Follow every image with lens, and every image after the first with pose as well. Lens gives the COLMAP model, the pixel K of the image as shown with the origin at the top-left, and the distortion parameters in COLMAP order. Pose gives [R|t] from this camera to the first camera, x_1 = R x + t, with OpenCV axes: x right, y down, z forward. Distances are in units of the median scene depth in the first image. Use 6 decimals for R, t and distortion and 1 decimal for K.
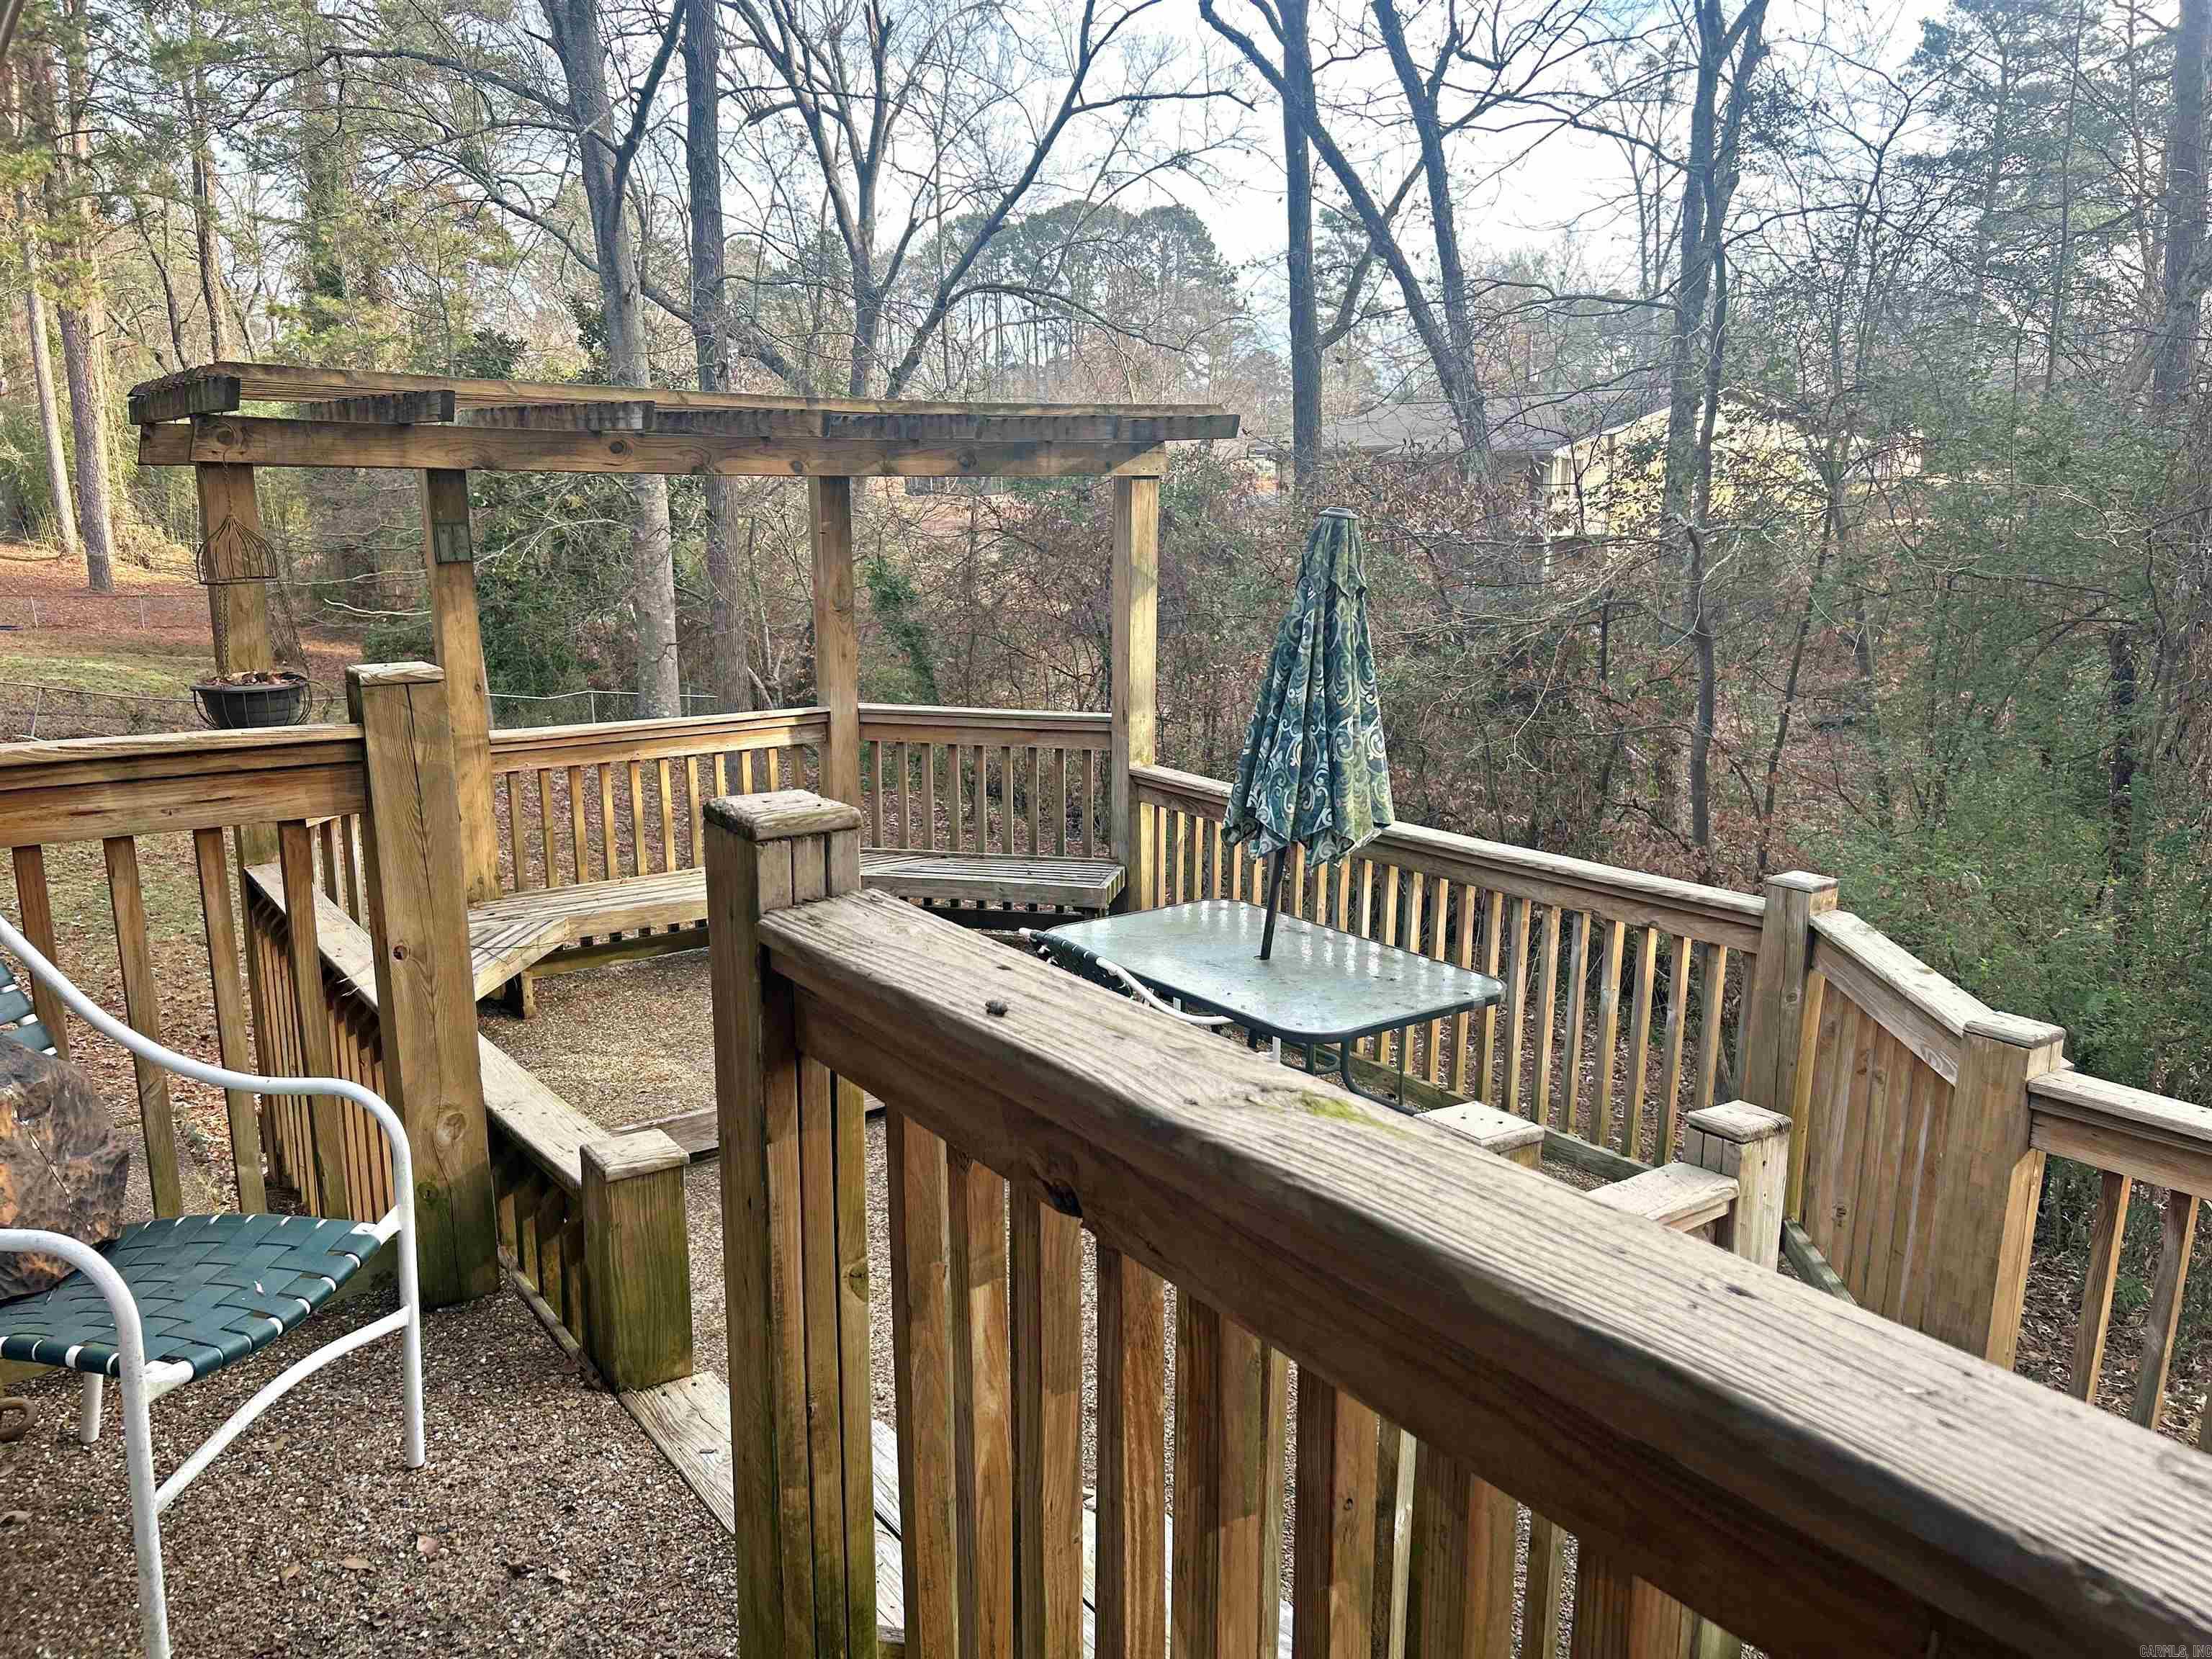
lens RADIAL K [[1665.9, 0, 1110.4], [0, 1665.9, 837.0], [0, 0, 1]] dist [0.057277, -0.059618]
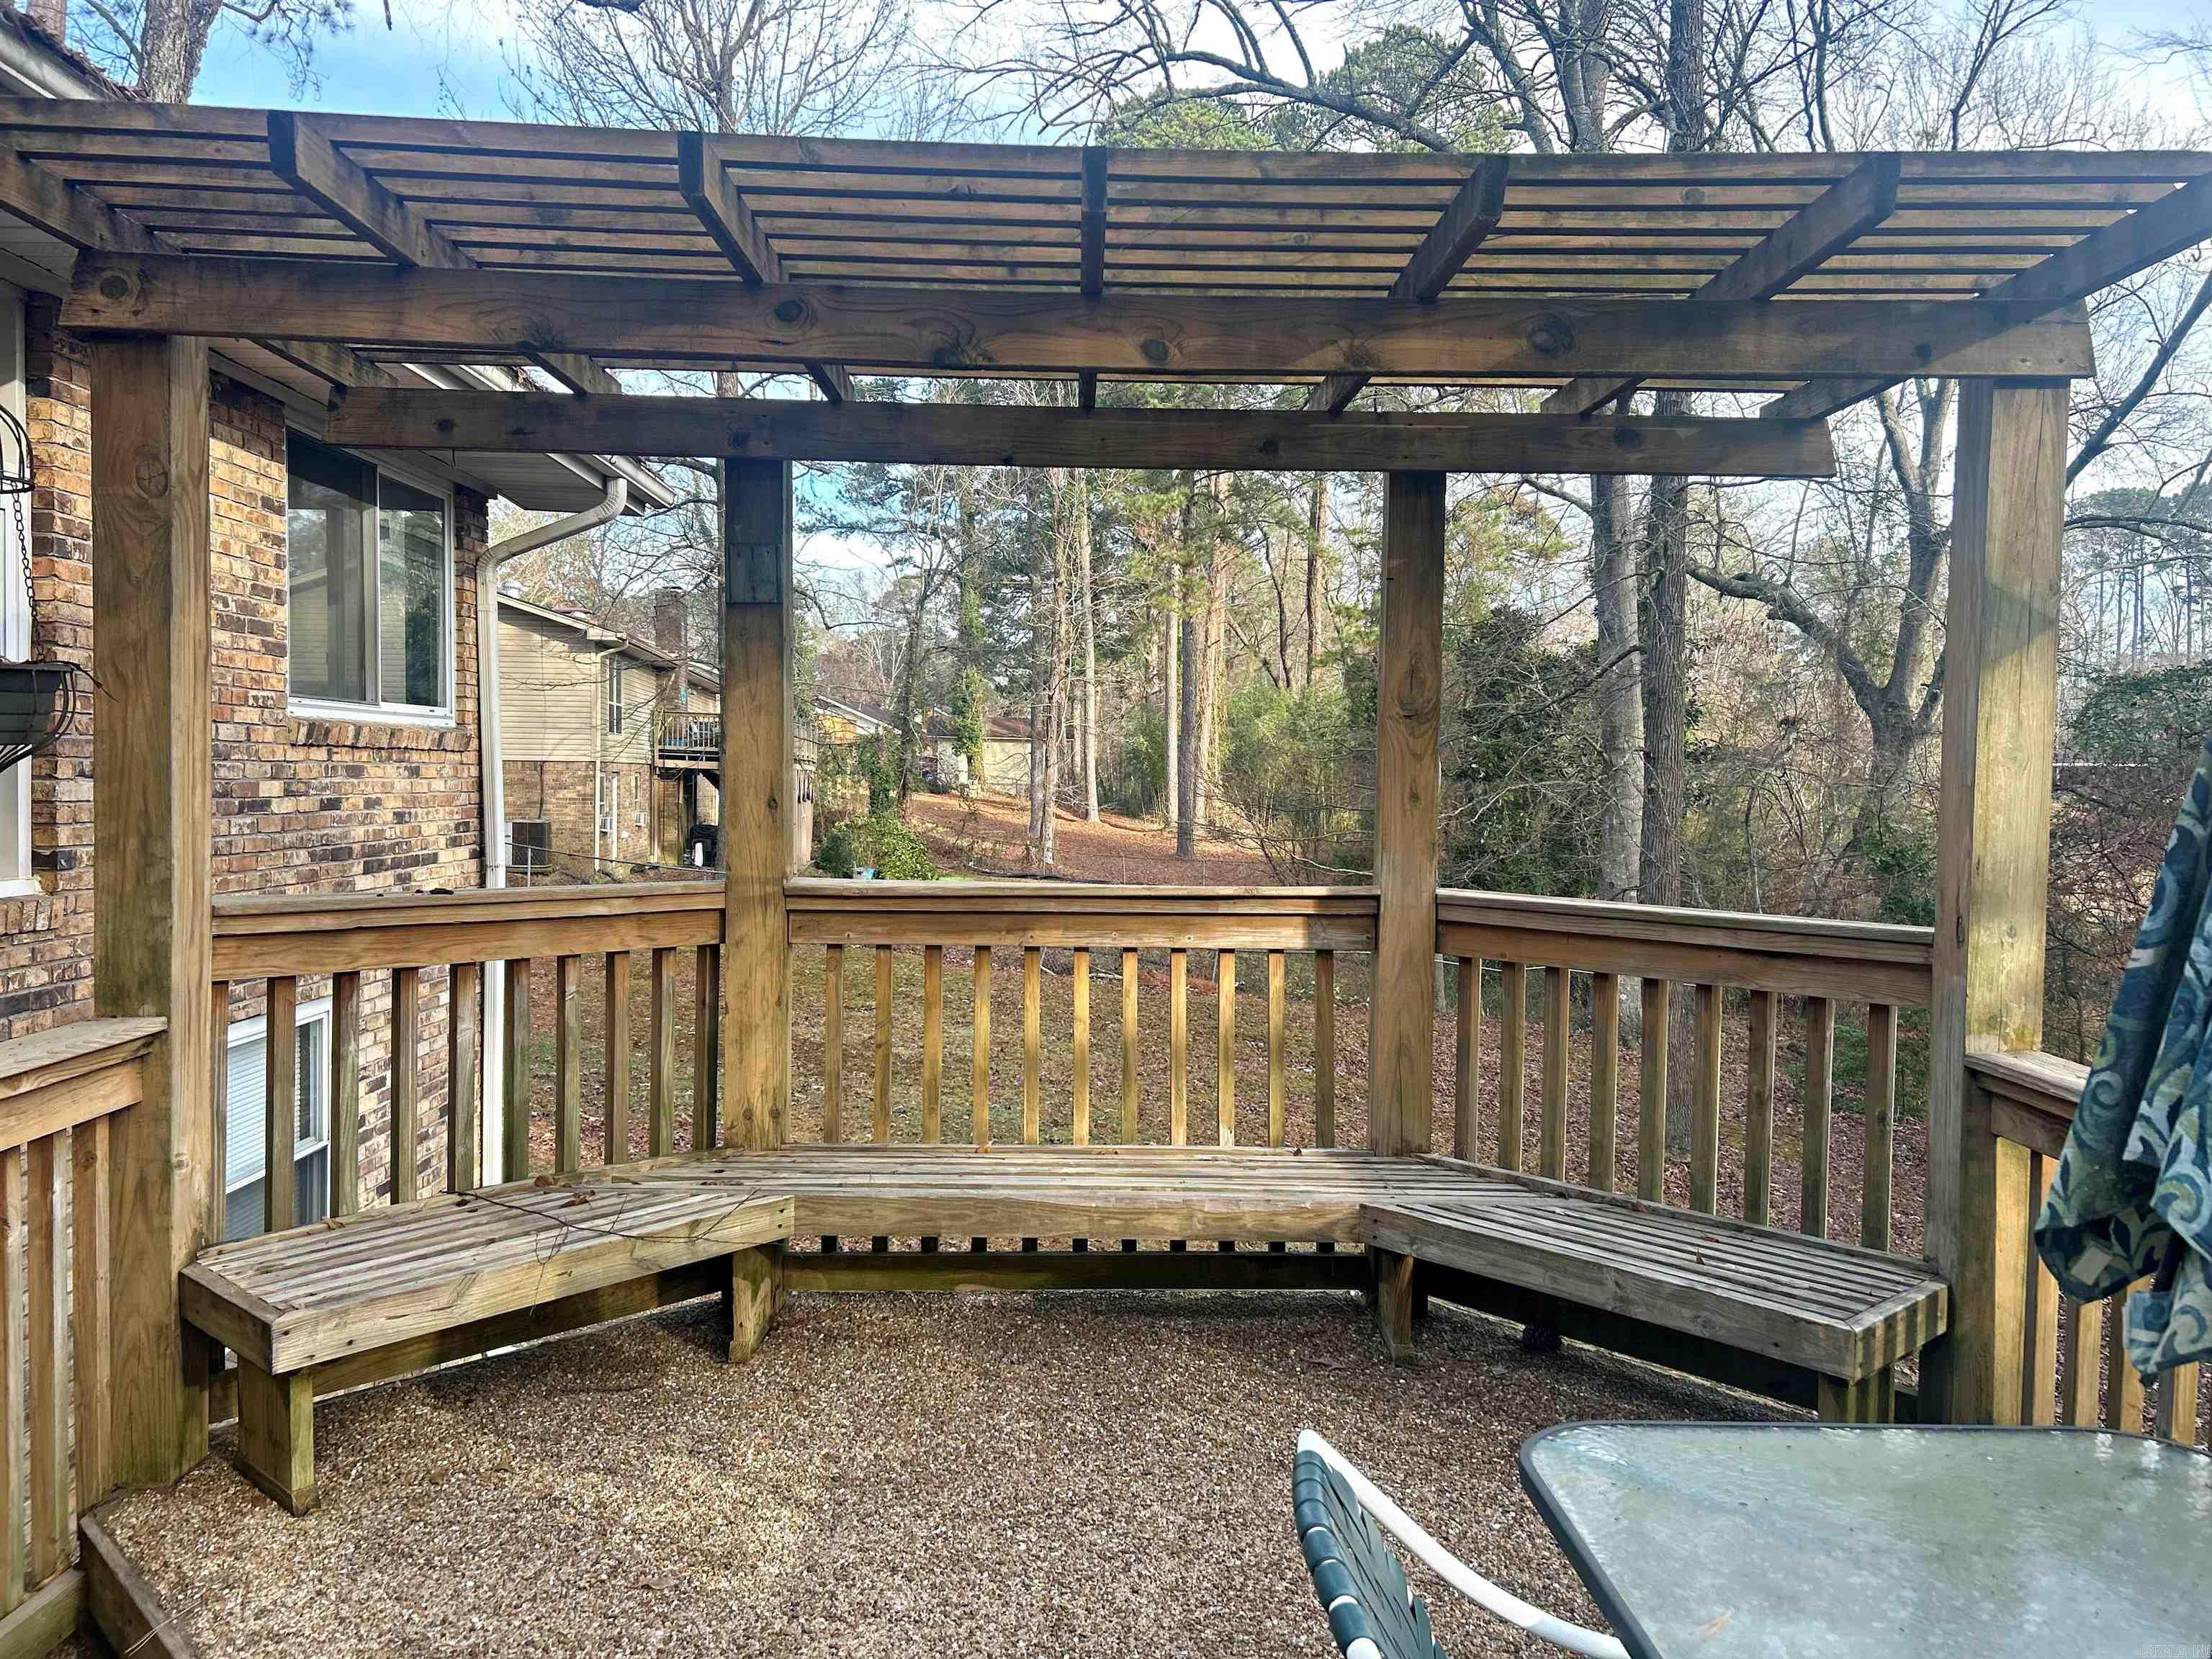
lens RADIAL K [[1665.9, 0, 1110.4], [0, 1665.9, 837.0], [0, 0, 1]] dist [0.057277, -0.059618]
pose [[0.819095, 0.031783, -0.572777, 0.074860], [-0.132109, 0.982078, -0.134427, -0.008118], [0.558239, 0.185777, 0.808614, 0.501001]]
